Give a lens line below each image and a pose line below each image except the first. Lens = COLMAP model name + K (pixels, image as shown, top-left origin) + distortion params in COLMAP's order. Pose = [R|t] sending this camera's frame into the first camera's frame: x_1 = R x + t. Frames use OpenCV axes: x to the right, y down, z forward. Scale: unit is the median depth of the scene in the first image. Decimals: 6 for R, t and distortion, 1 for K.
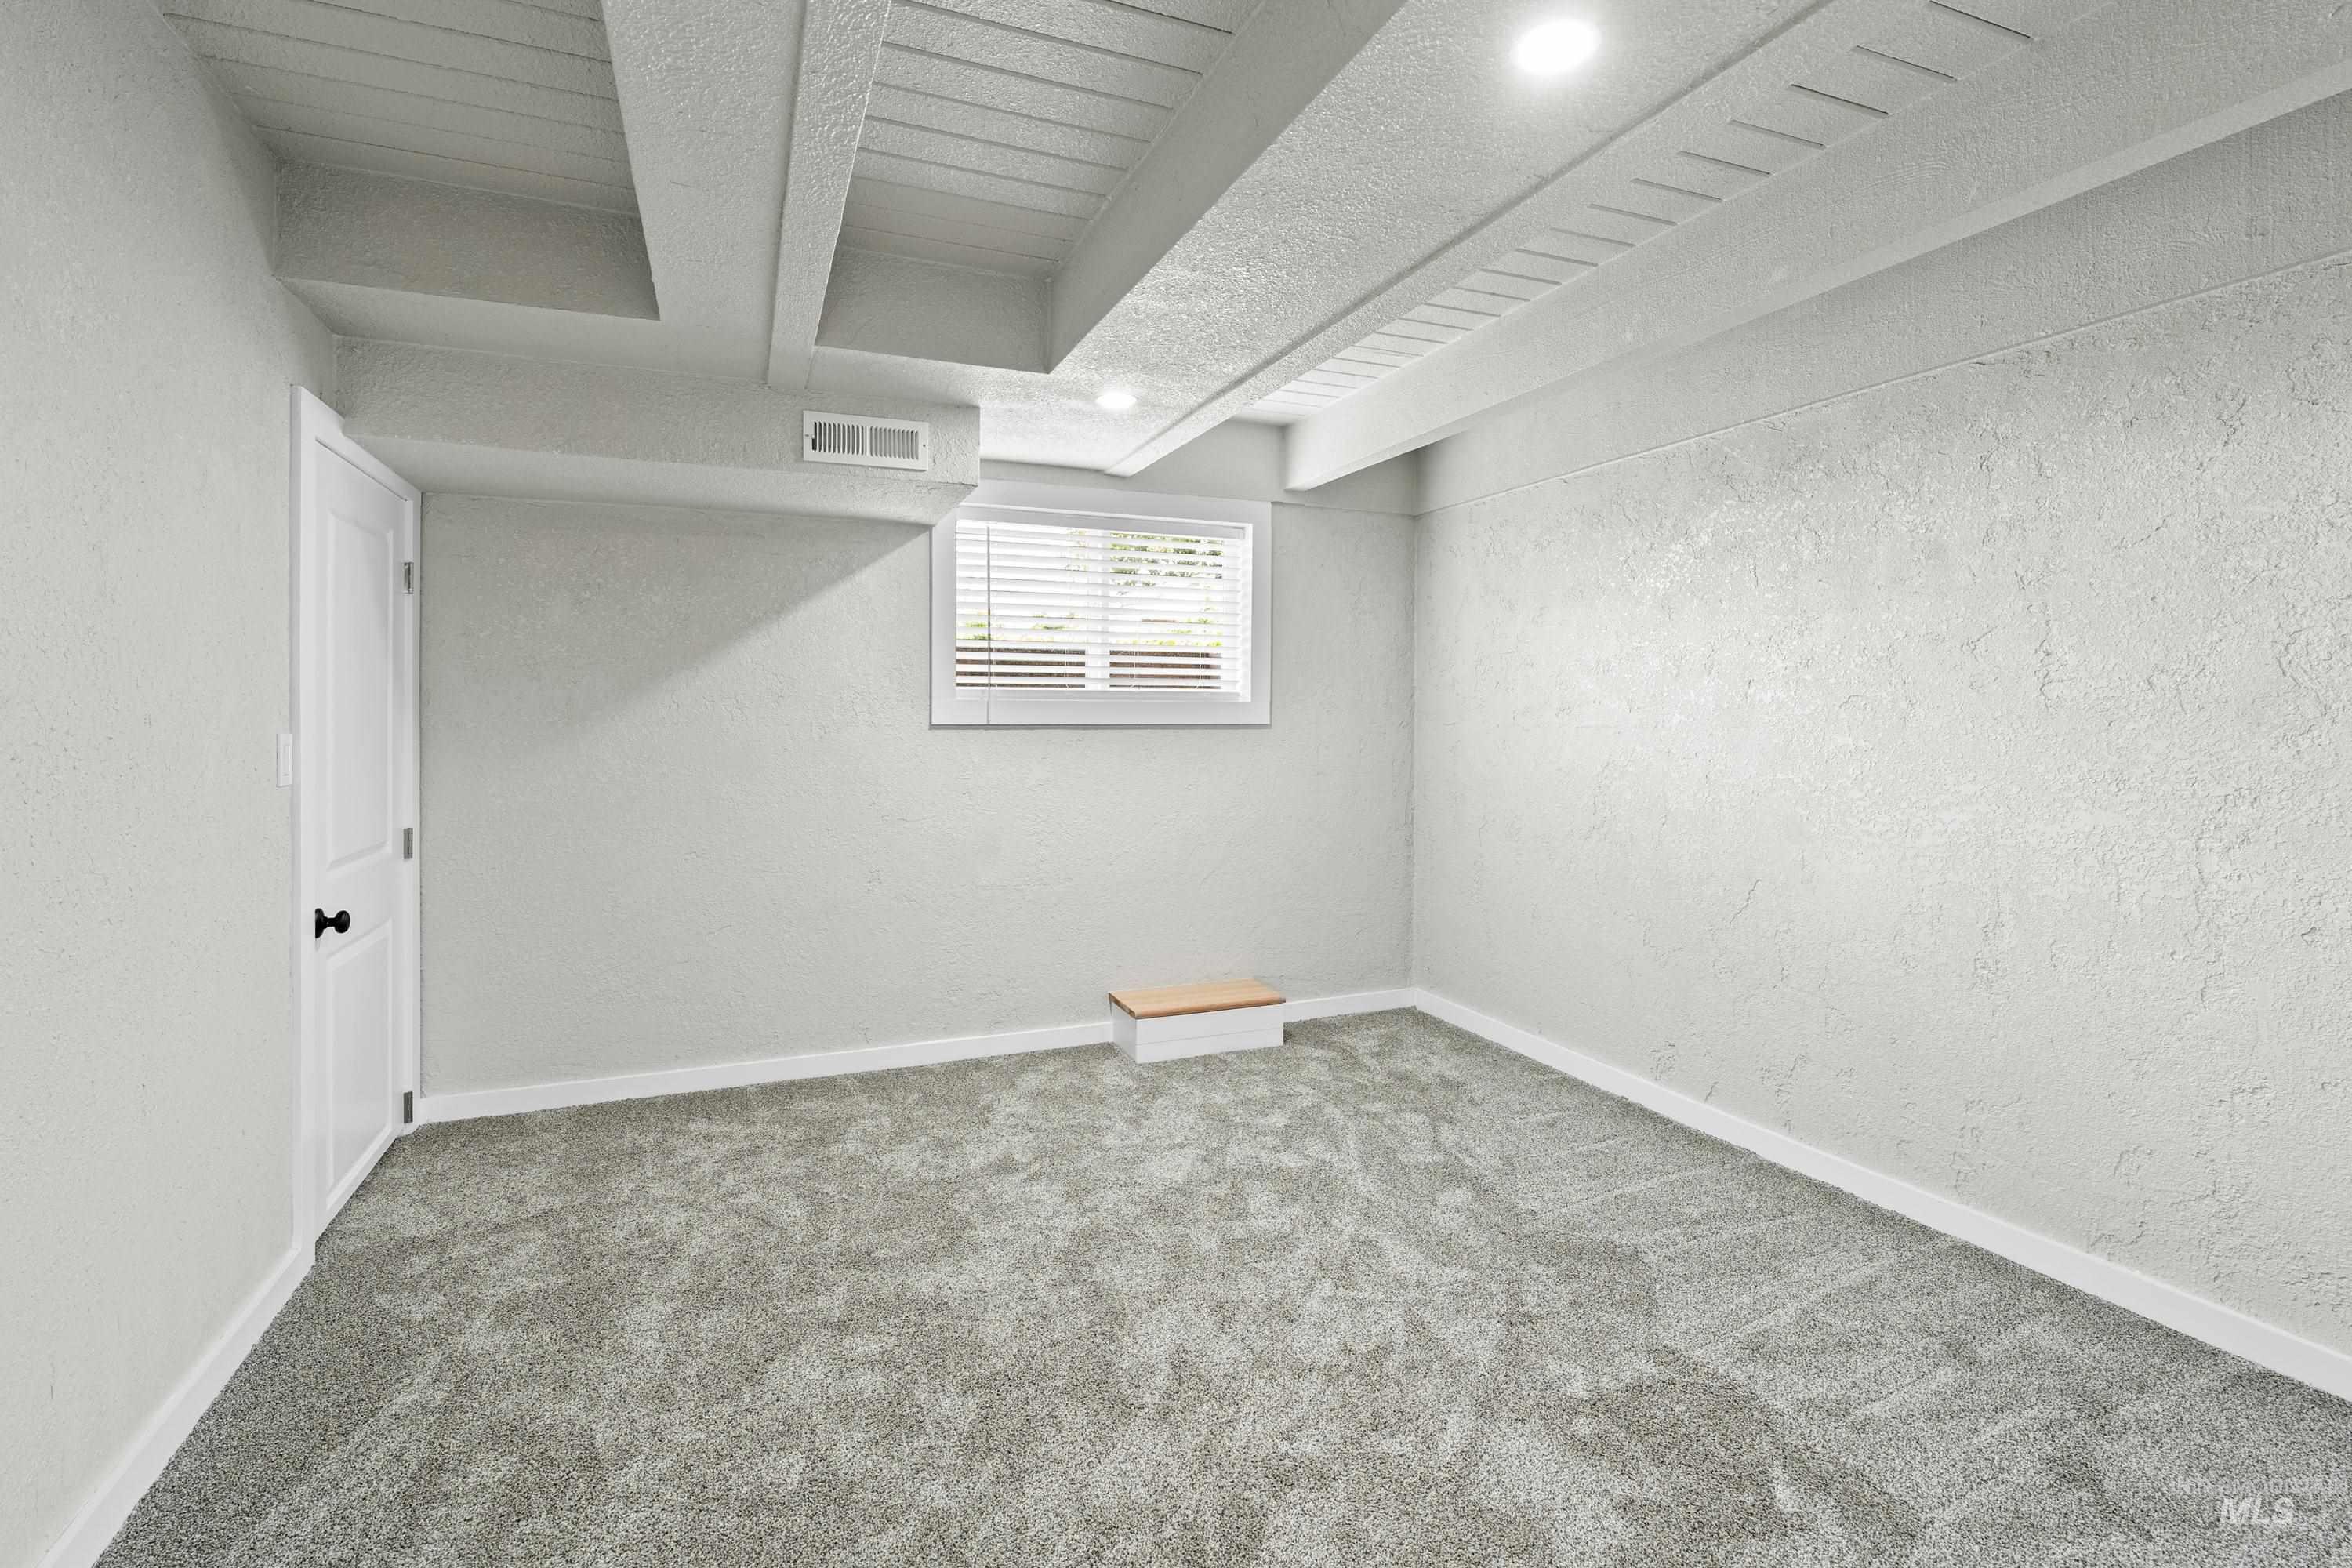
lens RADIAL K [[1091.5, 0, 1172.1], [0, 1091.5, 727.3], [0, 0, 1]] dist [-0.011249, 0.000996]
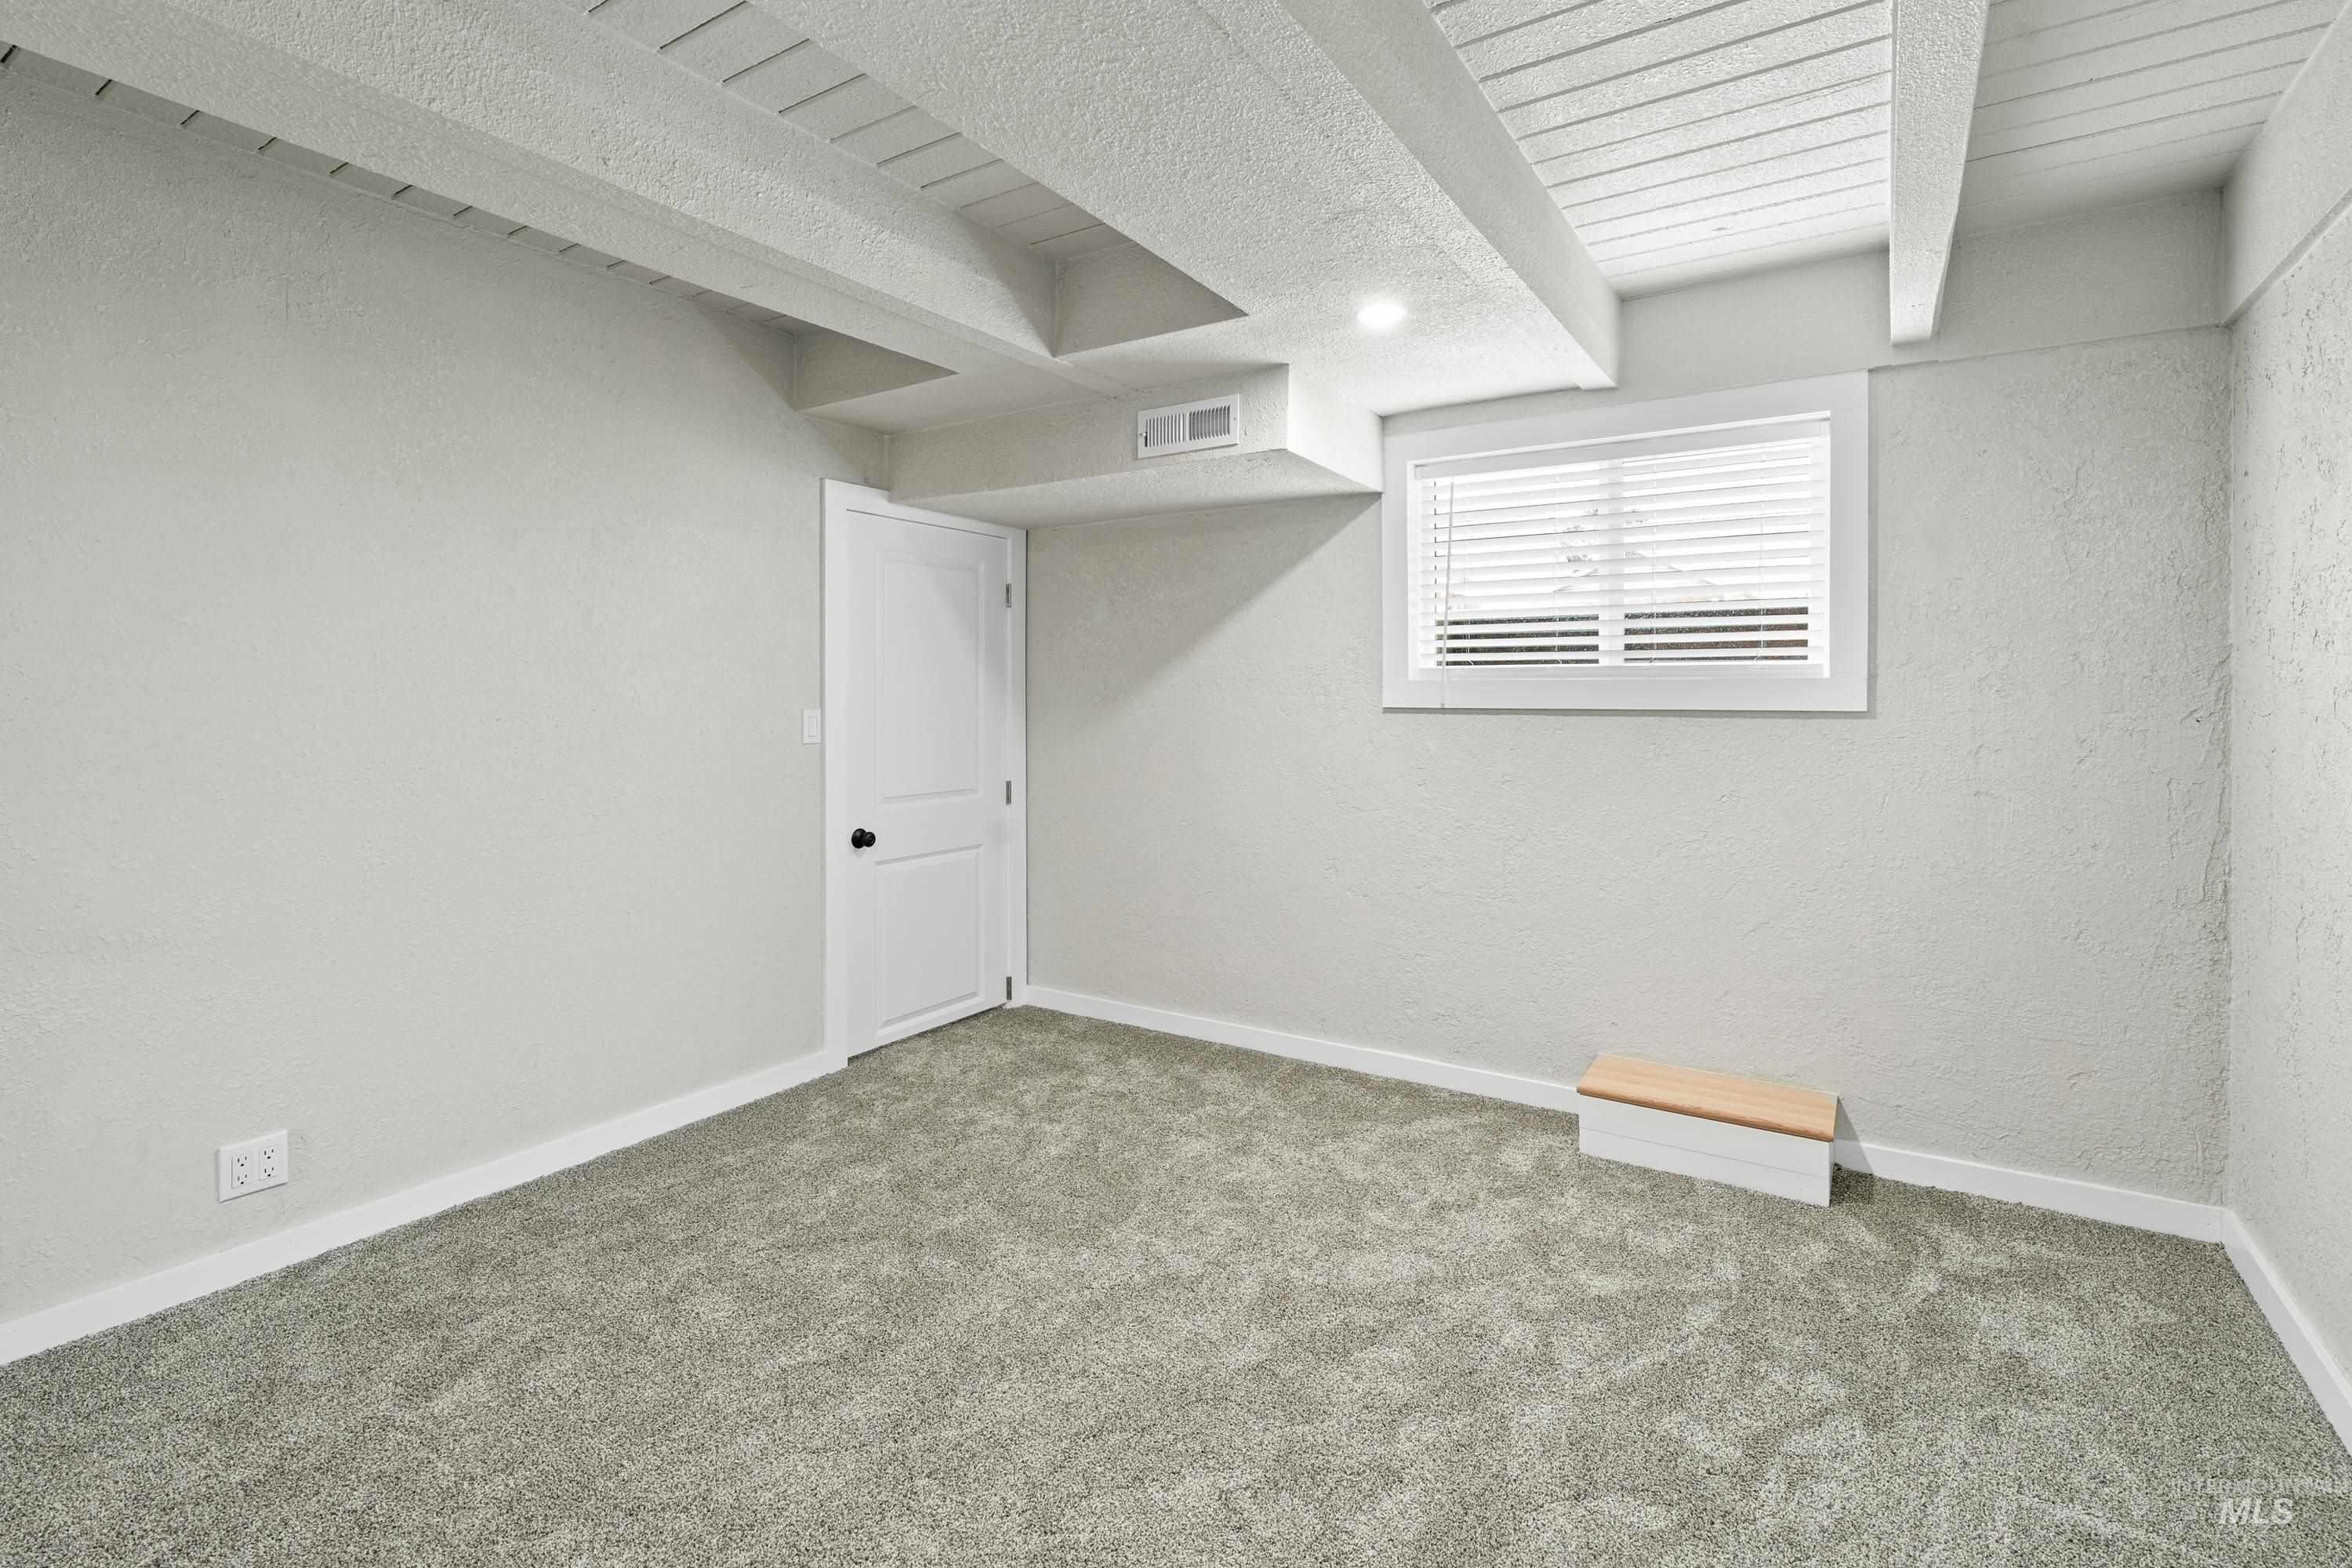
lens RADIAL K [[1089.5, 0, 1177.0], [0, 1089.5, 704.5], [0, 0, 1]] dist [-0.009393, 0.001419]
pose [[0.569166, 0.005477, -0.822204, 0.502538], [-0.009029, 0.999959, 0.000410, -0.004673], [0.822173, 0.007190, 0.569192, 0.383039]]
